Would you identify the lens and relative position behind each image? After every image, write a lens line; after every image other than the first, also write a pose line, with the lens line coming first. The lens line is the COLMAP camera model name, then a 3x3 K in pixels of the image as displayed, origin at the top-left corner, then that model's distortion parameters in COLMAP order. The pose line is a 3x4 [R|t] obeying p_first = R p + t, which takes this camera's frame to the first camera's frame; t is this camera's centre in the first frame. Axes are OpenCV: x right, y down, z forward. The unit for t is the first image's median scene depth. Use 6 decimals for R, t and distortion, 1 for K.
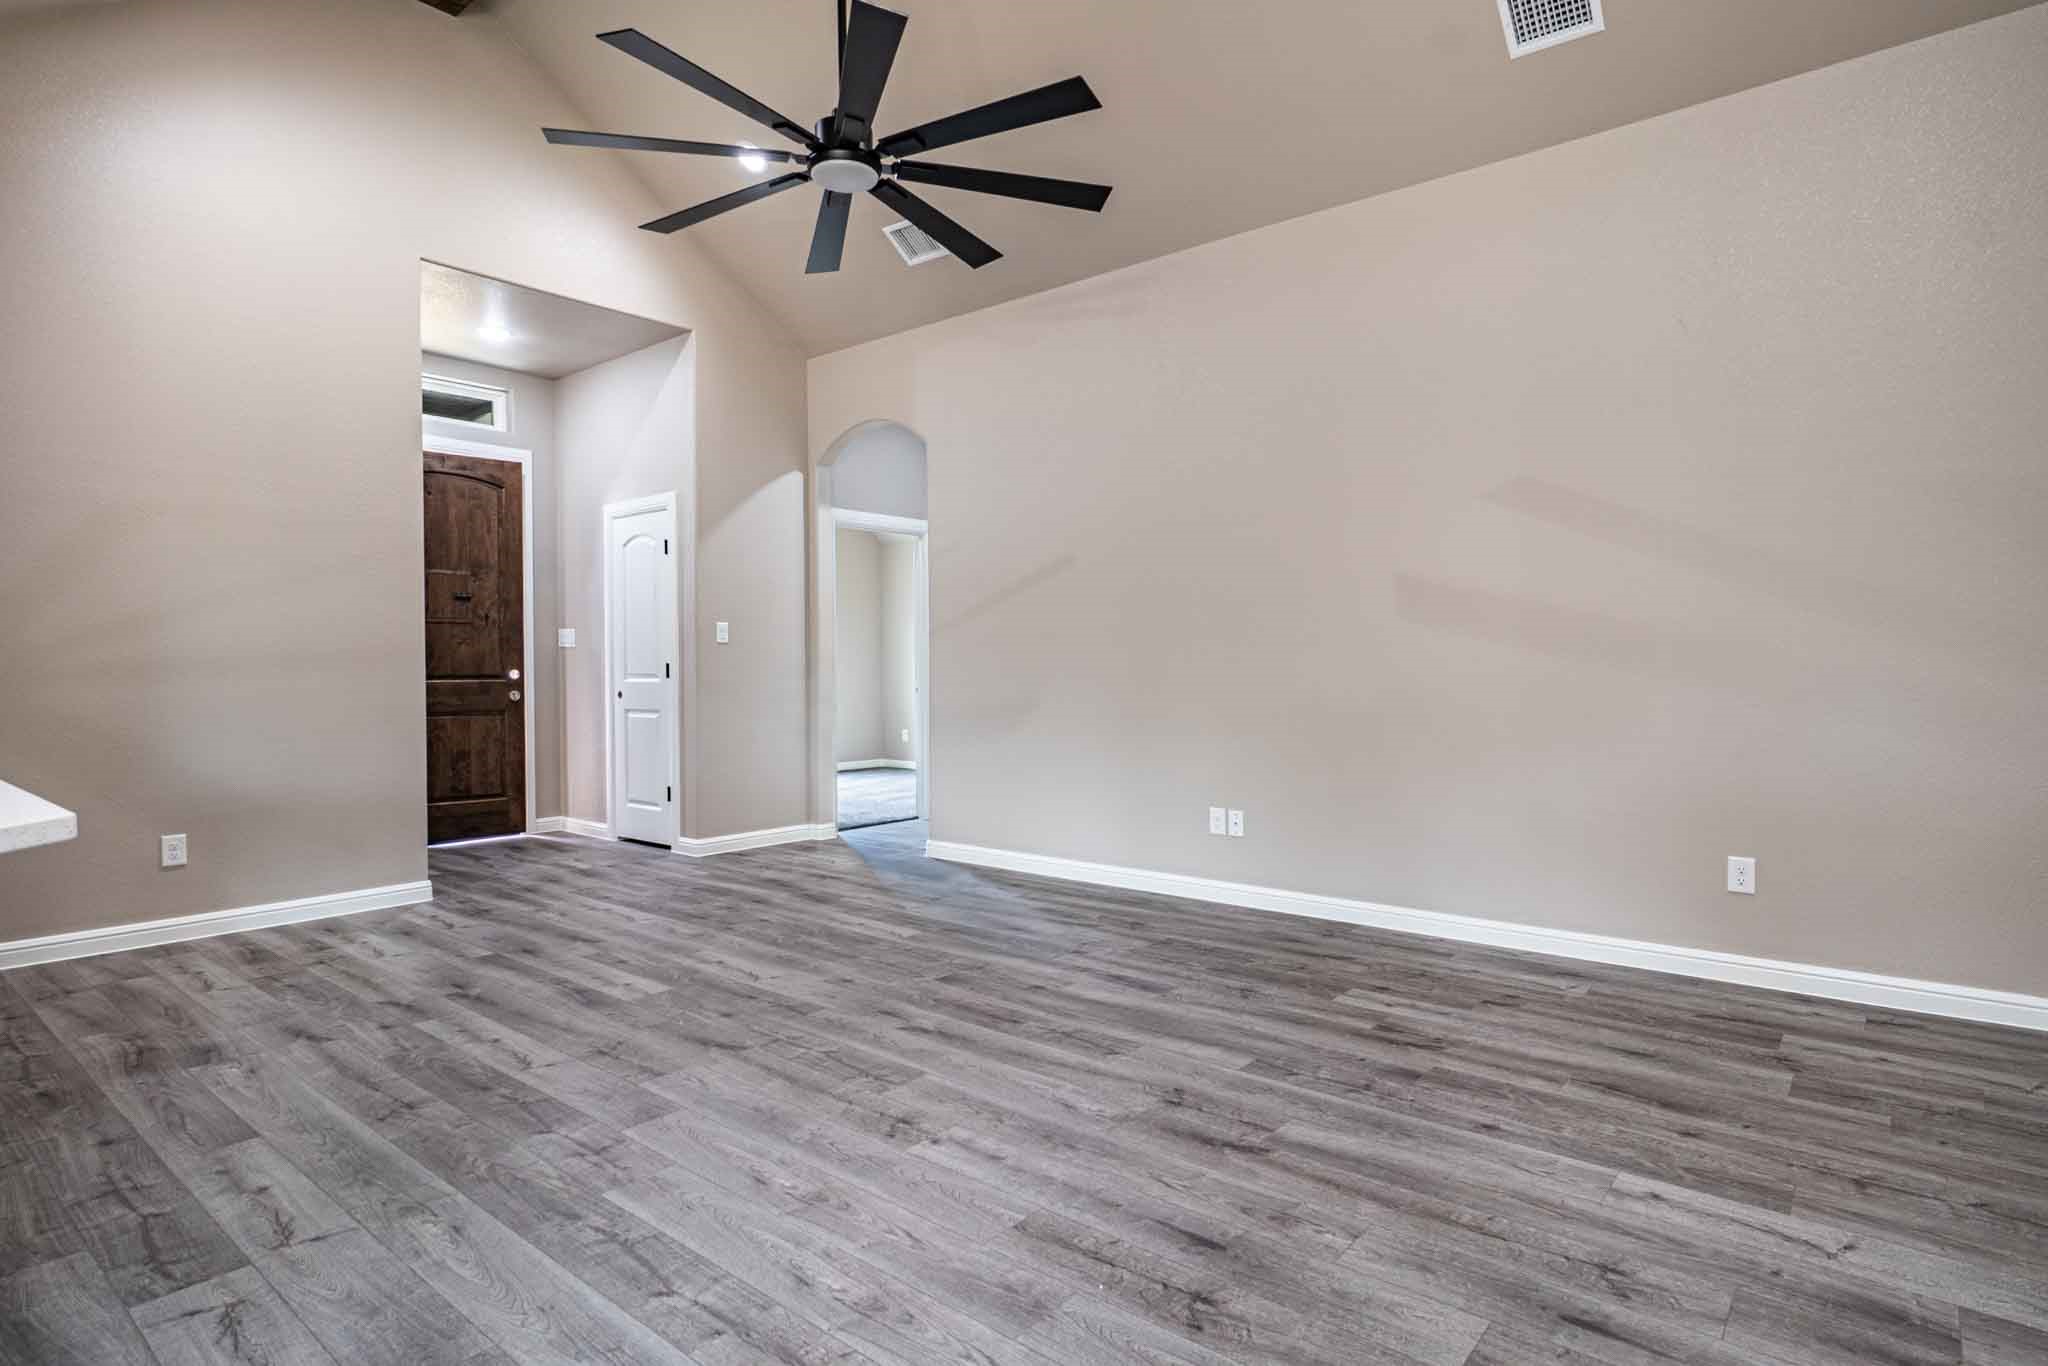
lens RADIAL K [[1071.6, 0, 1047.6], [0, 1071.6, 675.4], [0, 0, 1]] dist [0.002462, -0.005232]
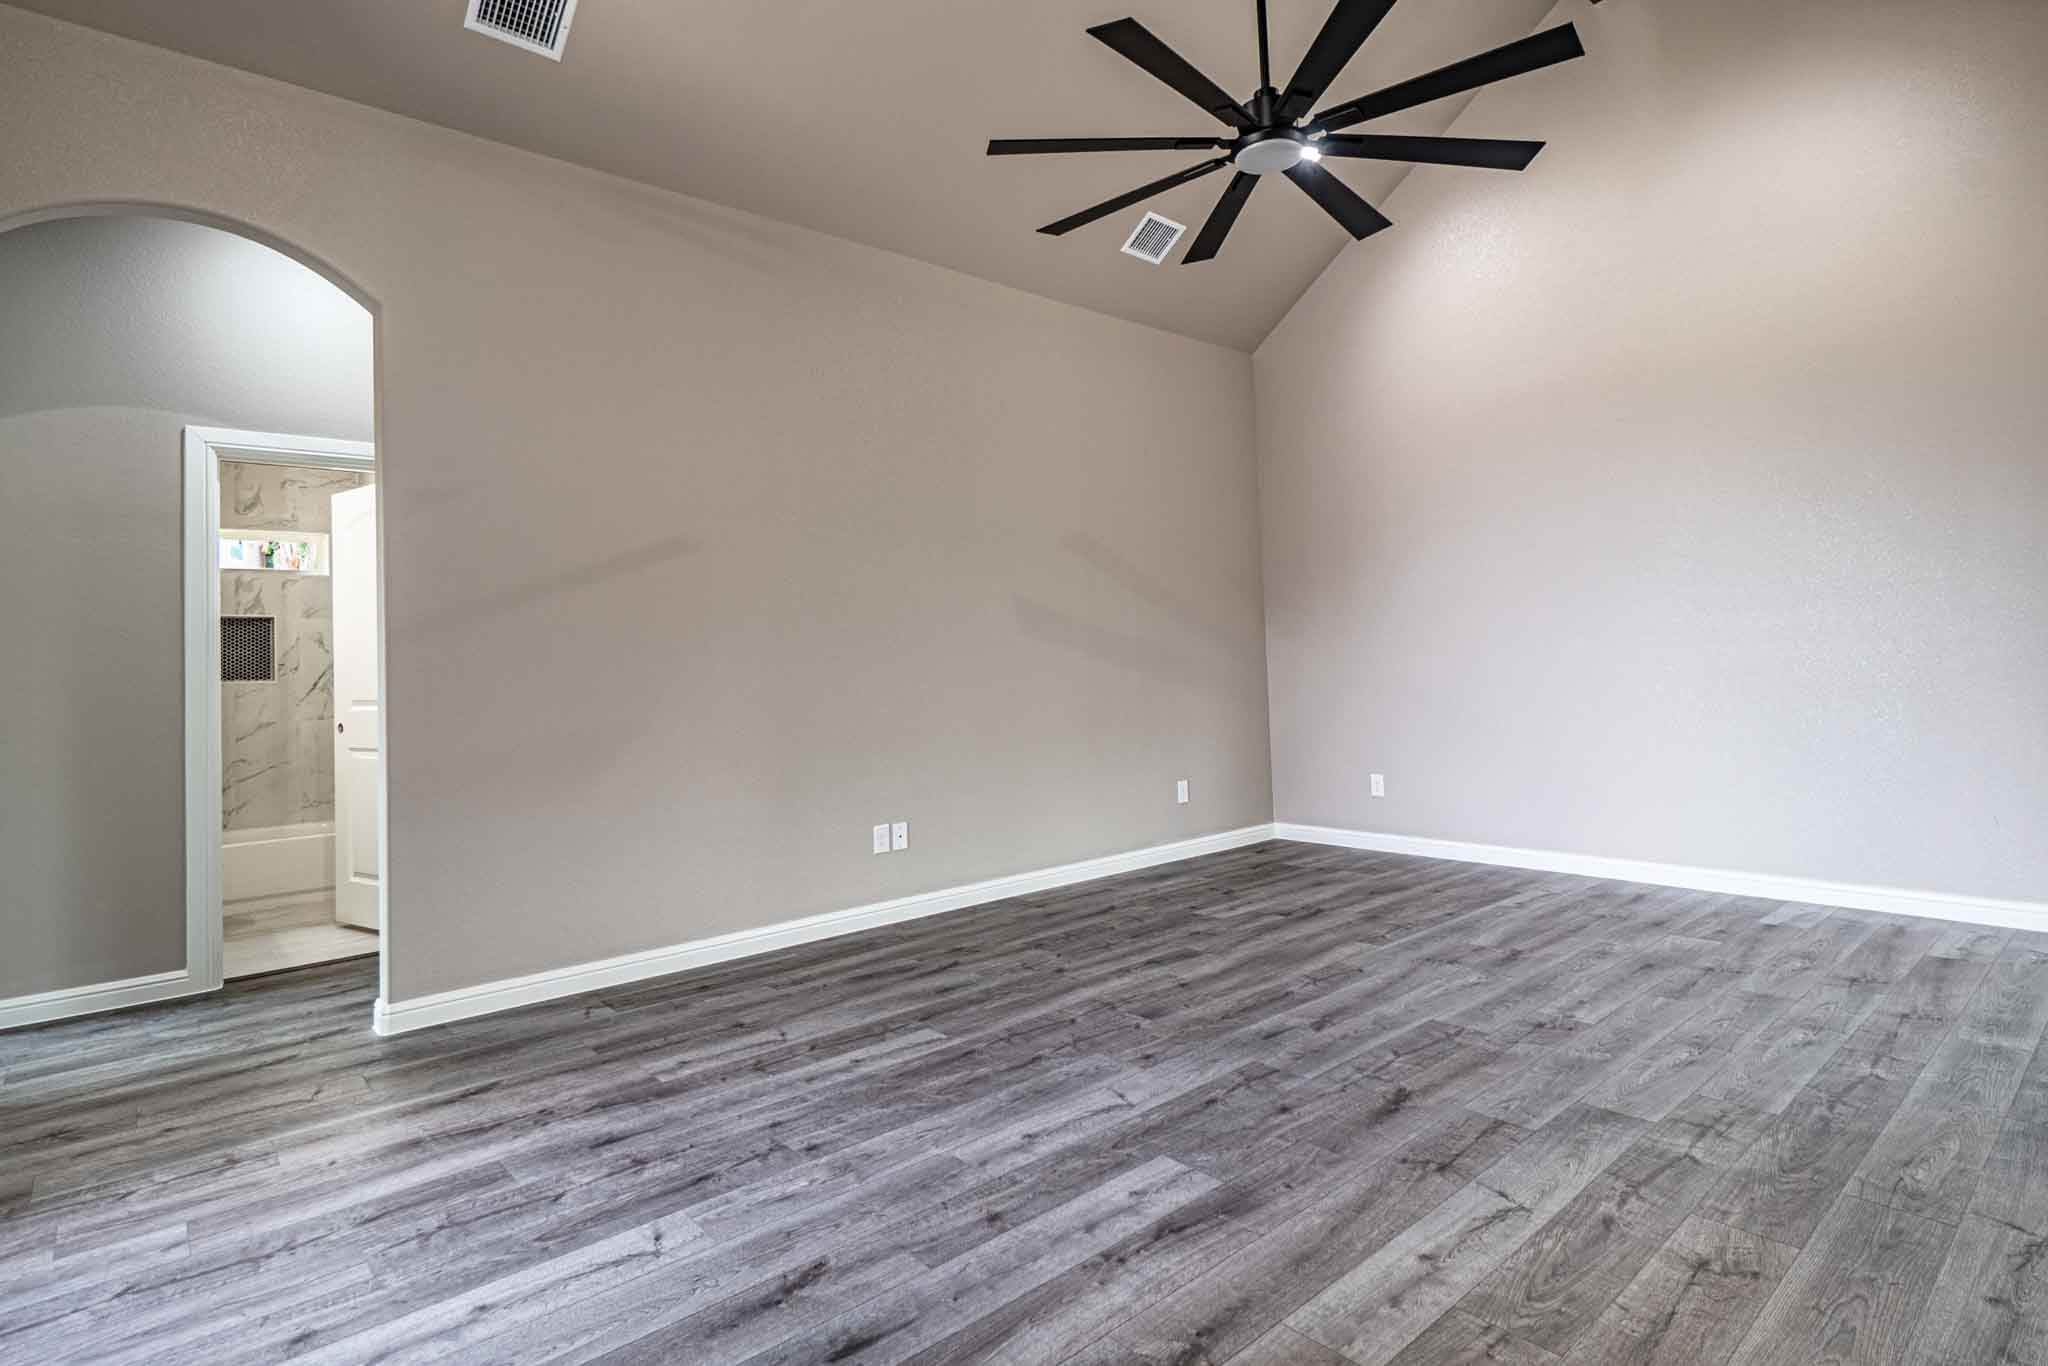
lens RADIAL K [[1026.2, 0, 1043.8], [0, 1026.2, 647.4], [0, 0, 1]] dist [-0.002821, 0.000778]
pose [[0.166964, 0.020189, 0.985756, -1.052428], [0.039309, 0.998859, -0.027115, -0.006343], [-0.985179, 0.043276, 0.165980, 1.013794]]
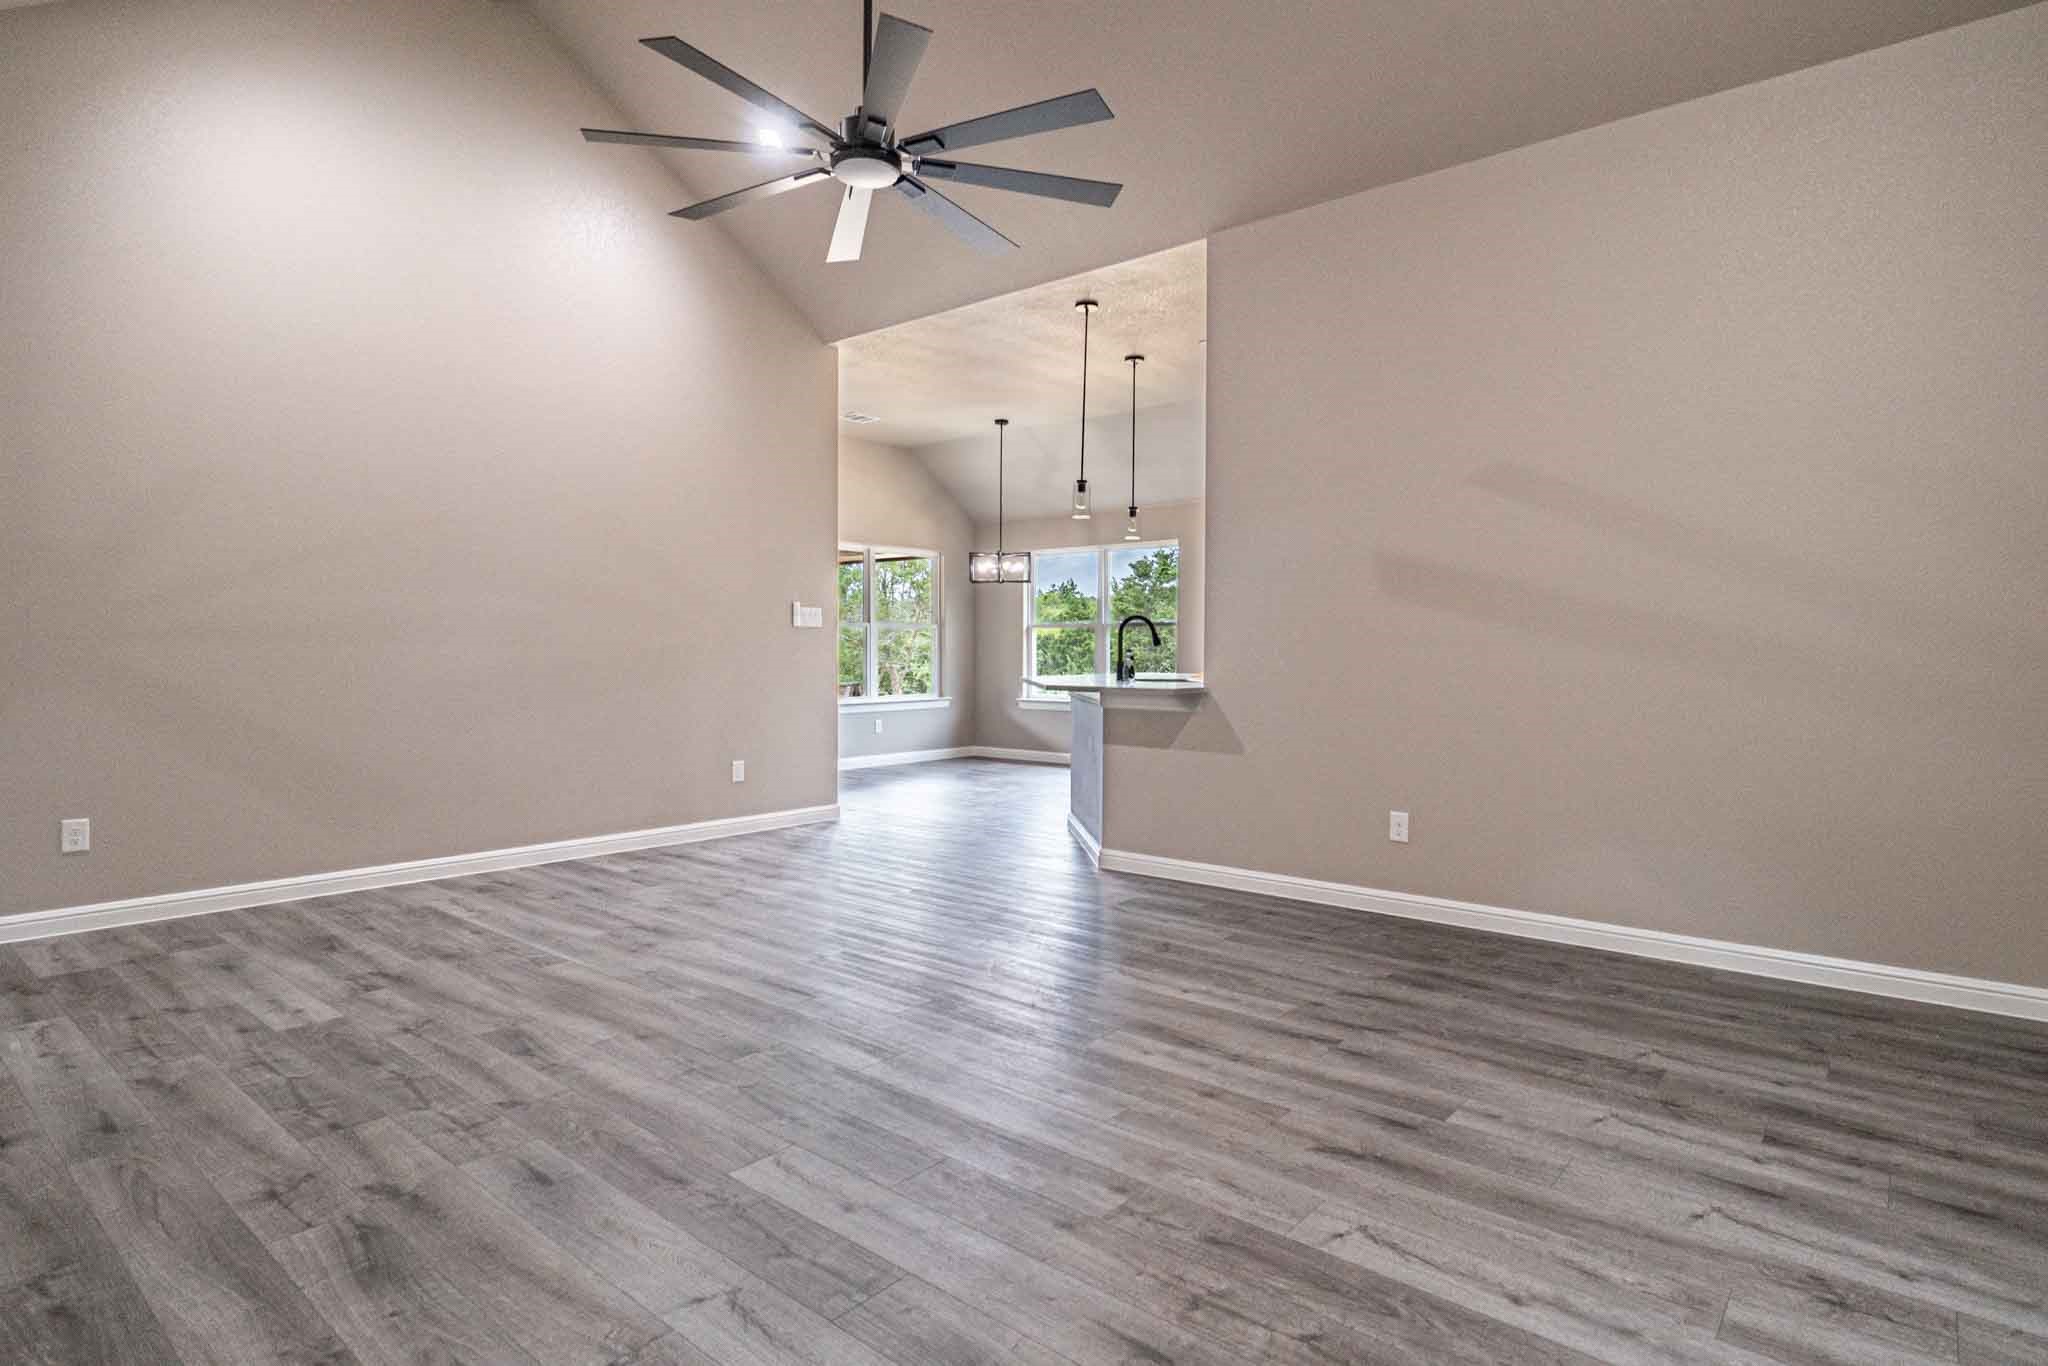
lens RADIAL K [[1071.6, 0, 1018.0], [0, 1071.6, 700.2], [0, 0, 1]] dist [0.002462, -0.005232]
pose [[-0.999366, -0.002741, 0.035509, -0.348692], [-0.000845, 0.998578, 0.053297, -0.015685], [-0.035605, 0.053233, -0.997947, 1.917919]]
